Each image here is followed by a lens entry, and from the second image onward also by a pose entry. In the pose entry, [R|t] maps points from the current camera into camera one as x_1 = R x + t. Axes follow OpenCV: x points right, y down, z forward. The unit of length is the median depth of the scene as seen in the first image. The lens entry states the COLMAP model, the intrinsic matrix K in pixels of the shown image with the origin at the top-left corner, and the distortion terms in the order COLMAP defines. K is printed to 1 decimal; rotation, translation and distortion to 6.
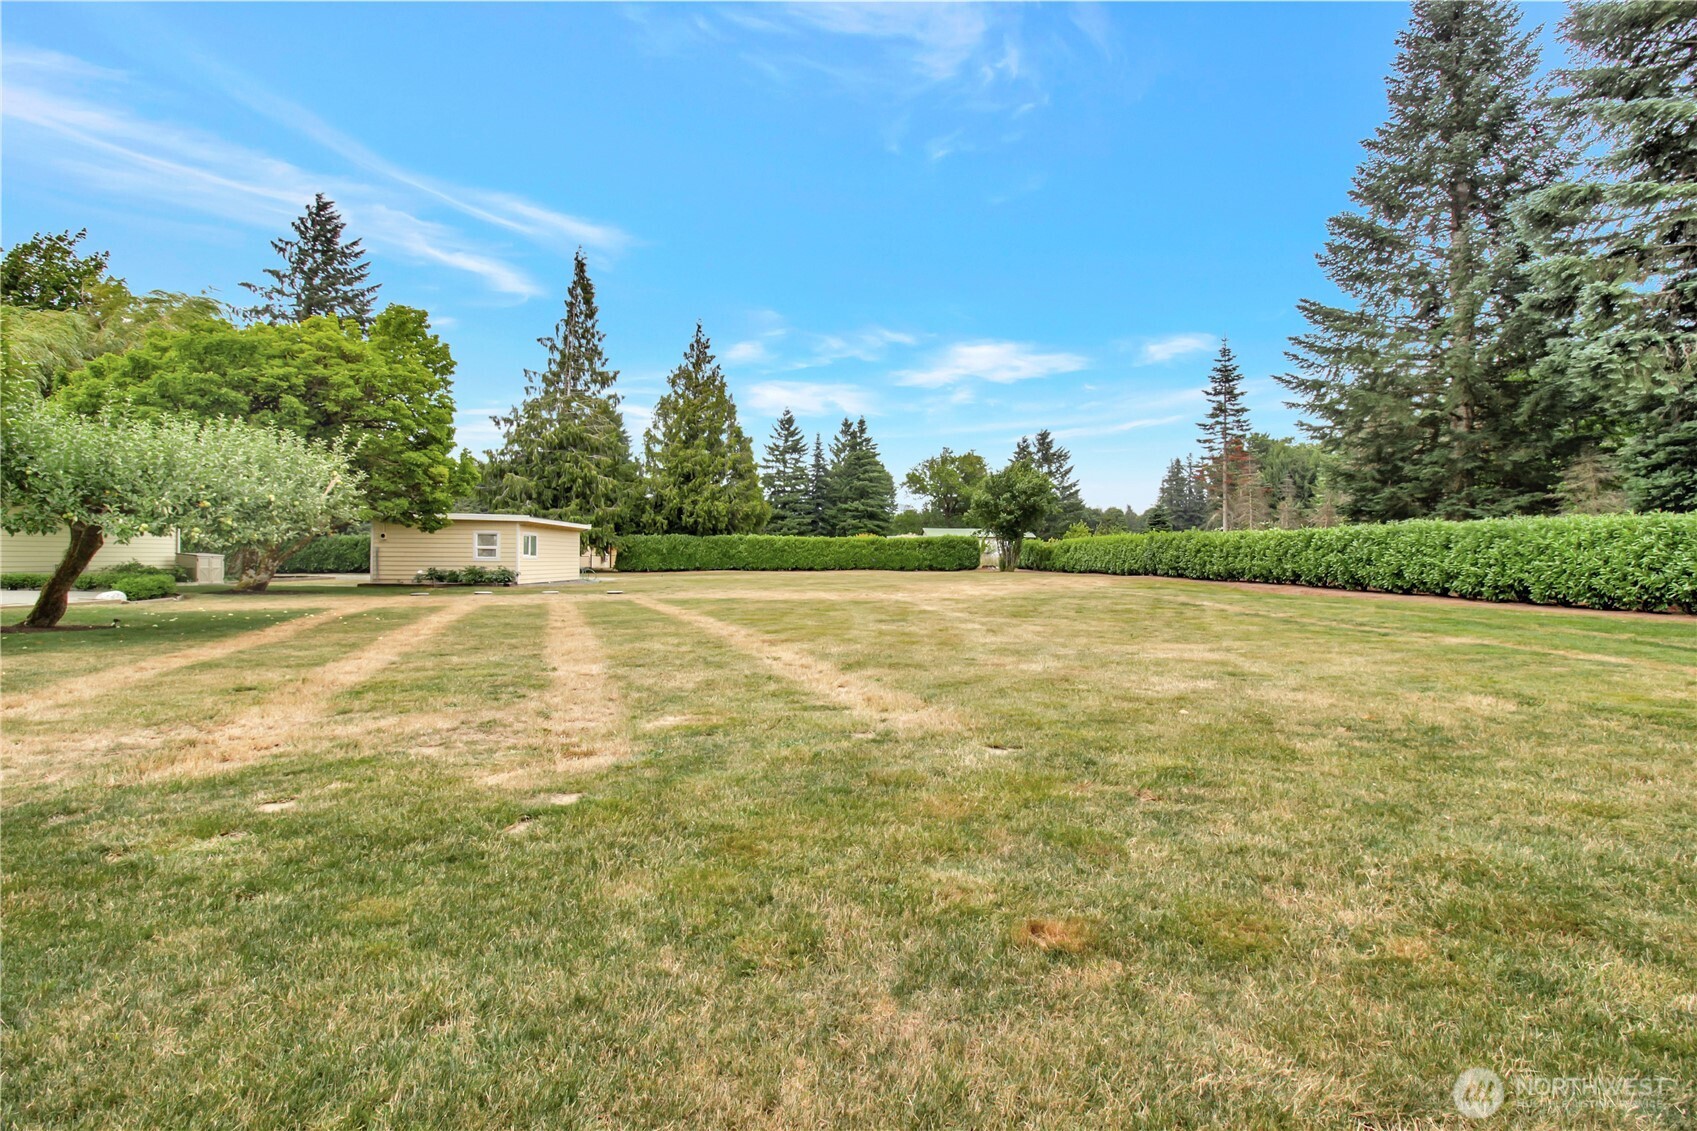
lens RADIAL K [[787.5, 0, 849.3], [0, 787.5, 570.5], [0, 0, 1]] dist [-0.009363, -0.002758]
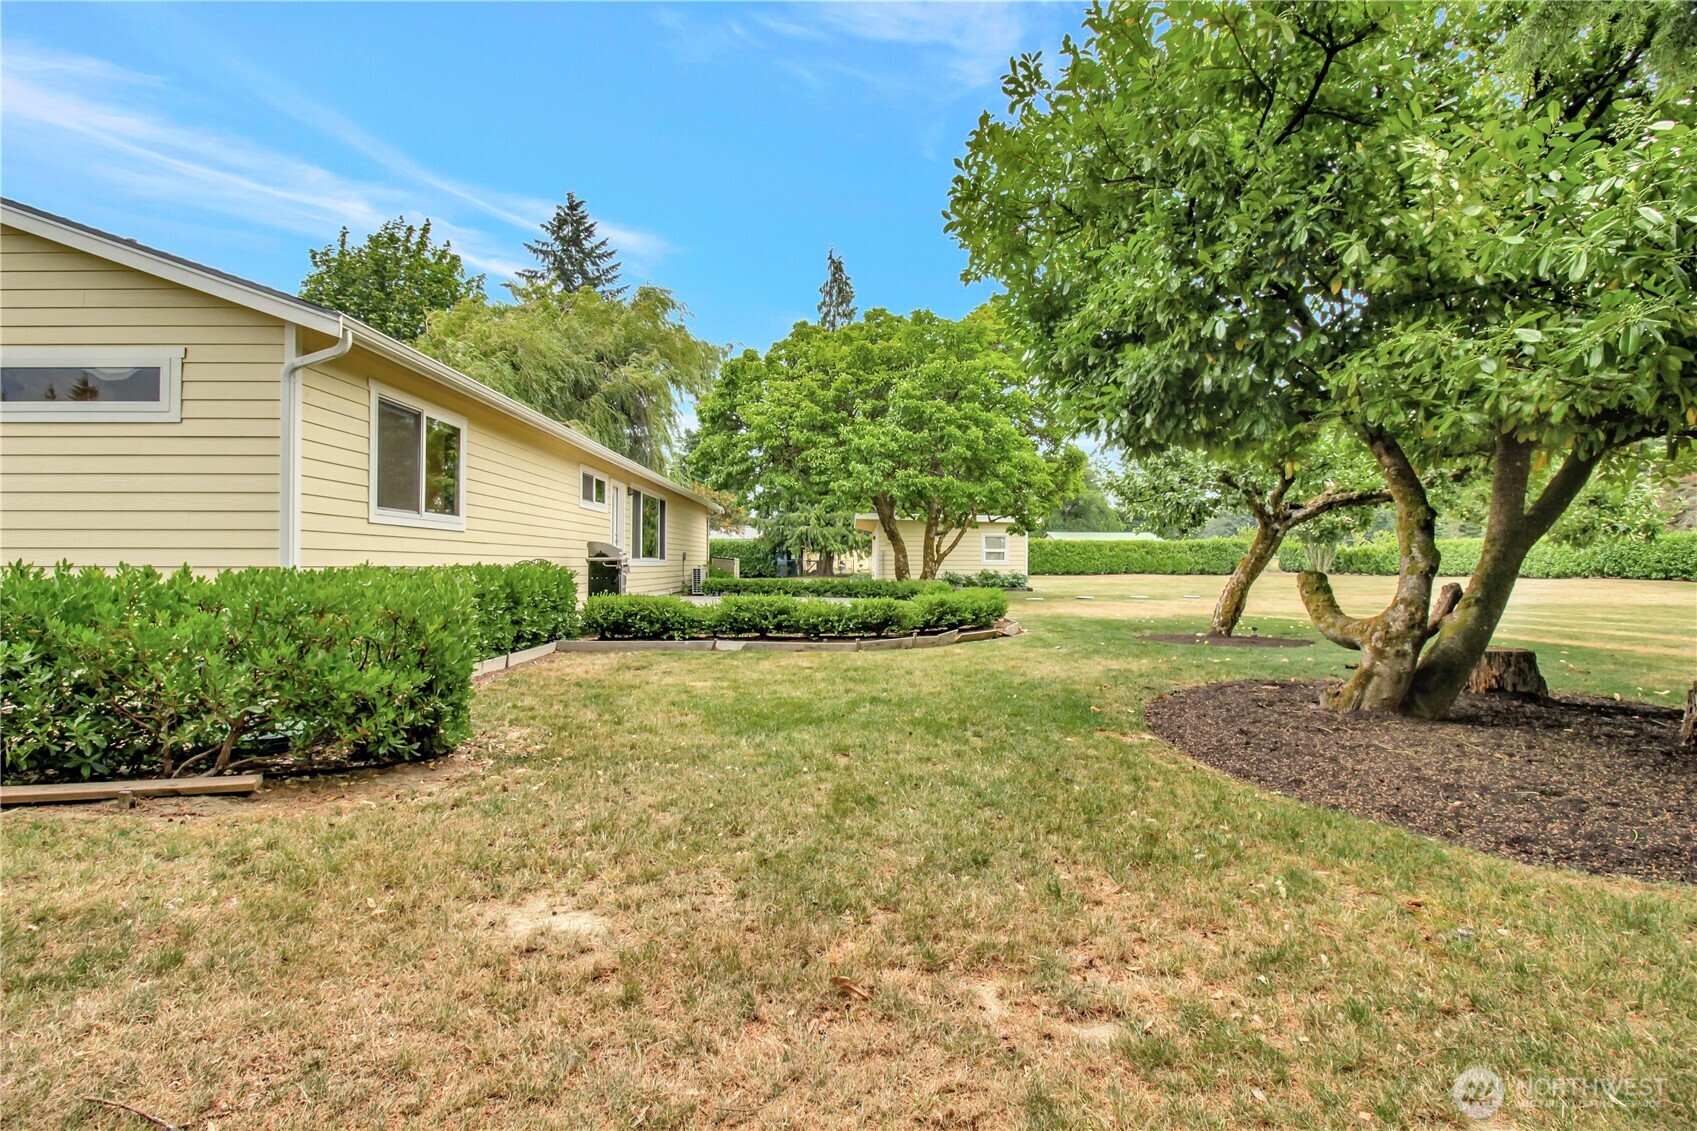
lens RADIAL K [[787.5, 0, 852.2], [0, 787.5, 570.3], [0, 0, 1]] dist [-0.009363, -0.002758]
pose [[0.999993, -0.002365, 0.002879, -0.330409], [0.002384, 0.999976, -0.006537, 0.000293], [-0.002863, 0.006544, 0.999974, 0.012236]]
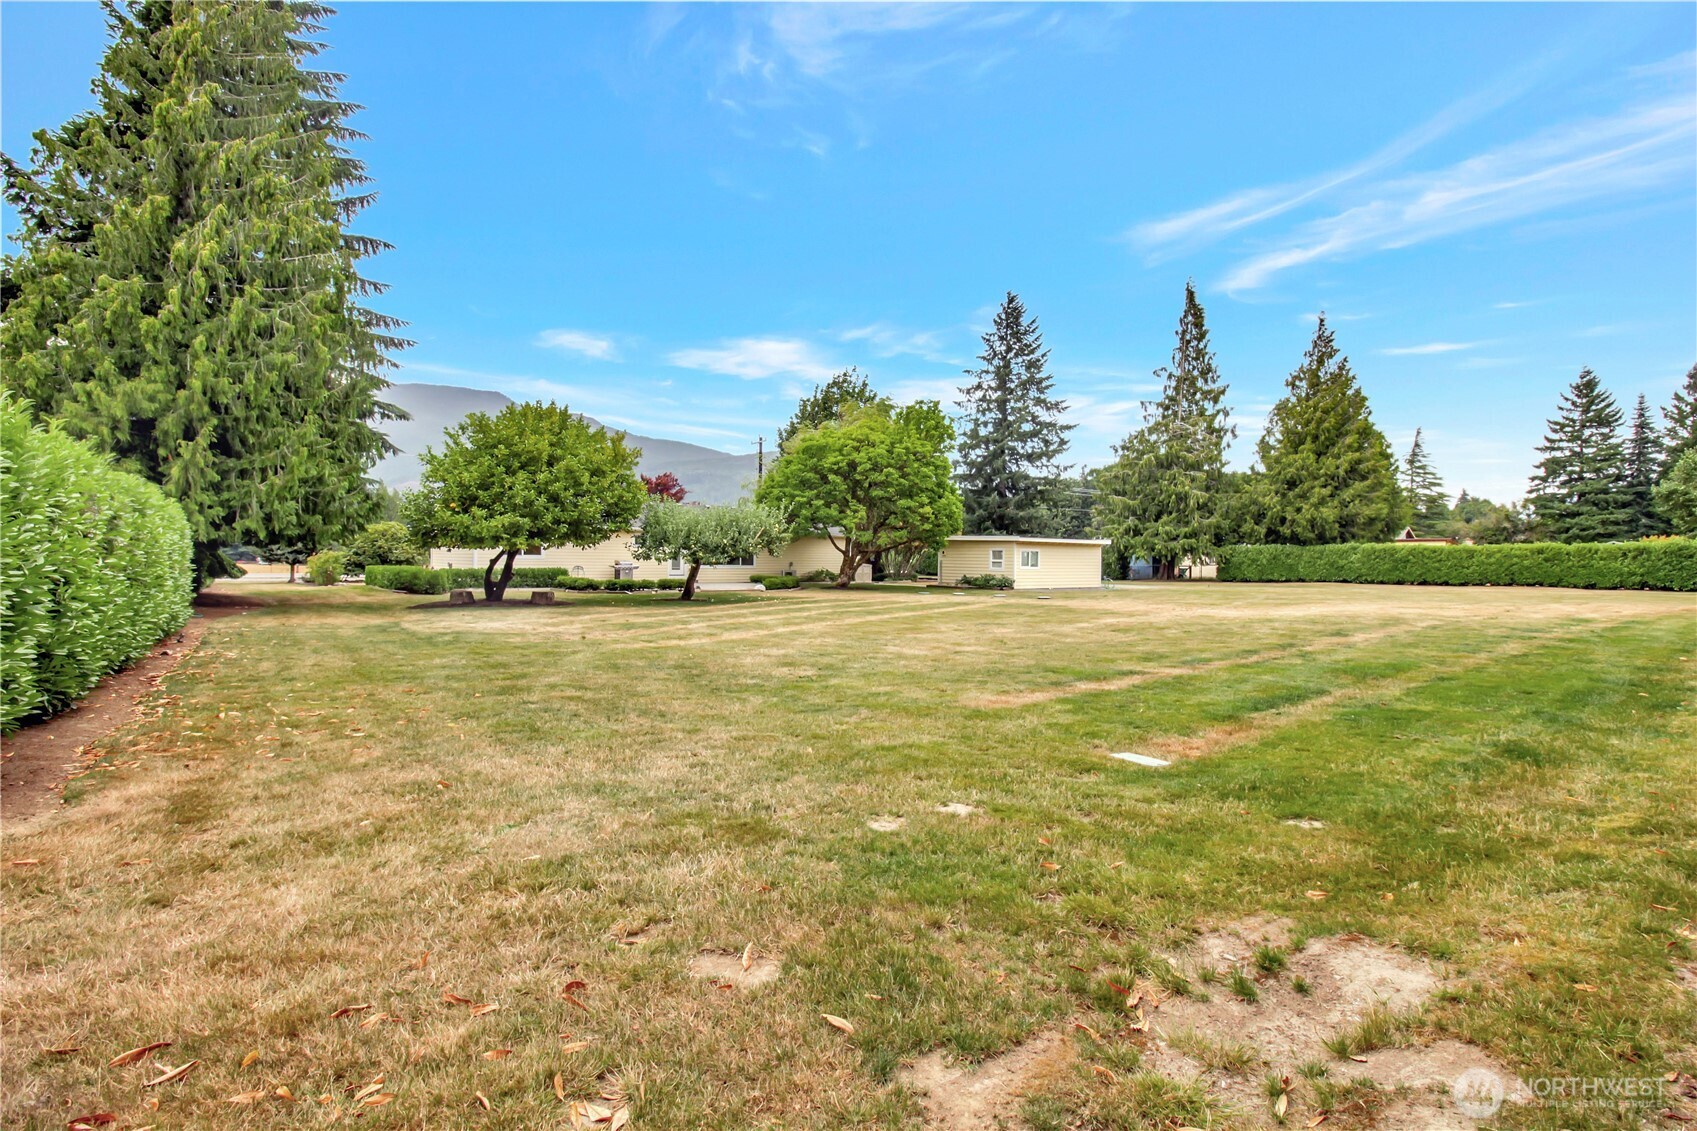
lens RADIAL K [[787.5, 0, 843.5], [0, 787.5, 555.1], [0, 0, 1]] dist [-0.009363, -0.002758]
pose [[0.581333, -0.004586, -0.813653, 0.246663], [-0.017840, 0.999672, -0.018381, -0.004804], [0.813470, 0.025201, 0.581060, 0.003616]]
